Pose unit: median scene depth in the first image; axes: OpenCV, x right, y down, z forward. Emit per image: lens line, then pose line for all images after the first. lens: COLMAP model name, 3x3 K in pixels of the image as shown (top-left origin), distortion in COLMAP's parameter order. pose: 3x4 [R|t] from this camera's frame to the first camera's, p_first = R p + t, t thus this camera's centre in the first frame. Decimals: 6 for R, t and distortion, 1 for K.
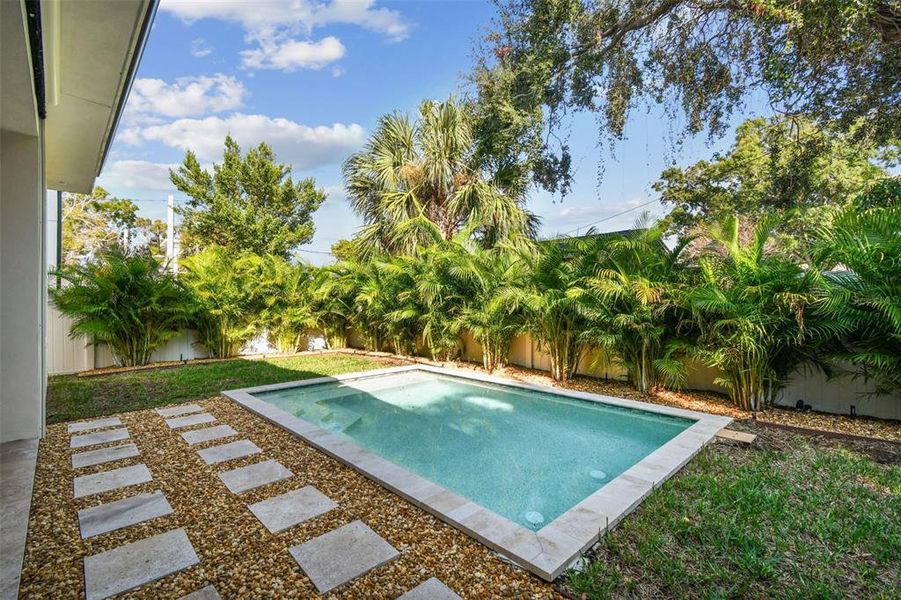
lens RADIAL K [[406.6, 0, 446.4], [0, 406.6, 302.2], [0, 0, 1]] dist [-0.001753, -0.002711]
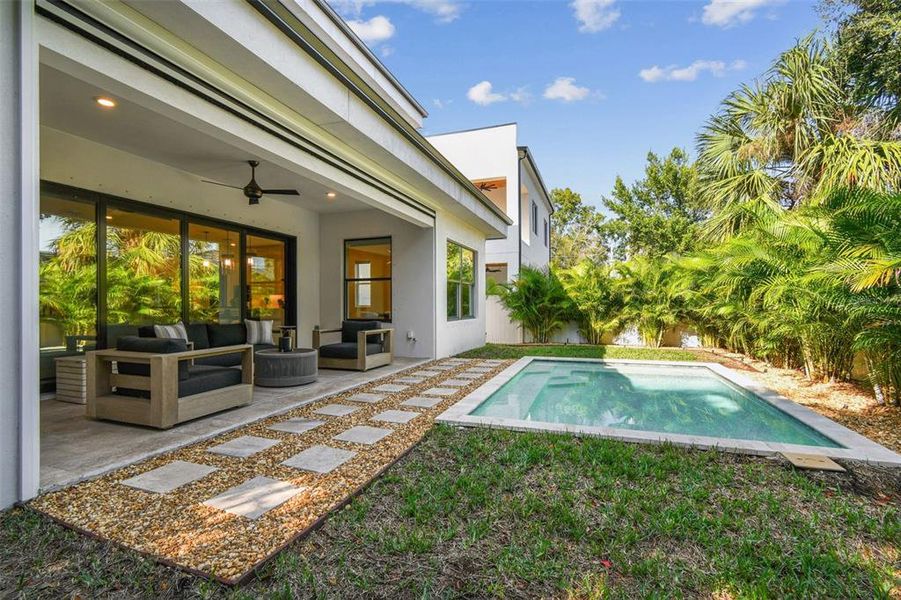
lens RADIAL K [[406.6, 0, 445.8], [0, 406.6, 304.4], [0, 0, 1]] dist [-0.001753, -0.002711]
pose [[0.442417, -0.003801, -0.896801, 0.356574], [0.005540, 0.999984, -0.001506, 0.011067], [0.896792, -0.004303, 0.442431, 0.019055]]
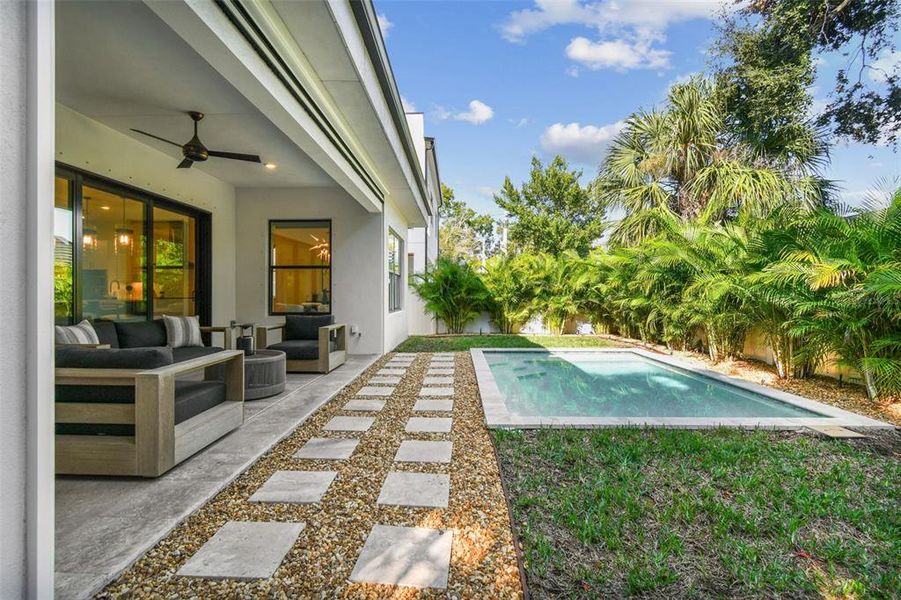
lens RADIAL K [[406.6, 0, 445.6], [0, 406.6, 295.1], [0, 0, 1]] dist [-0.001753, -0.002711]
pose [[0.704912, 0.000598, -0.709295, 0.242196], [0.001062, 0.999998, 0.001899, 0.006978], [0.709294, -0.002092, 0.704910, -0.083292]]
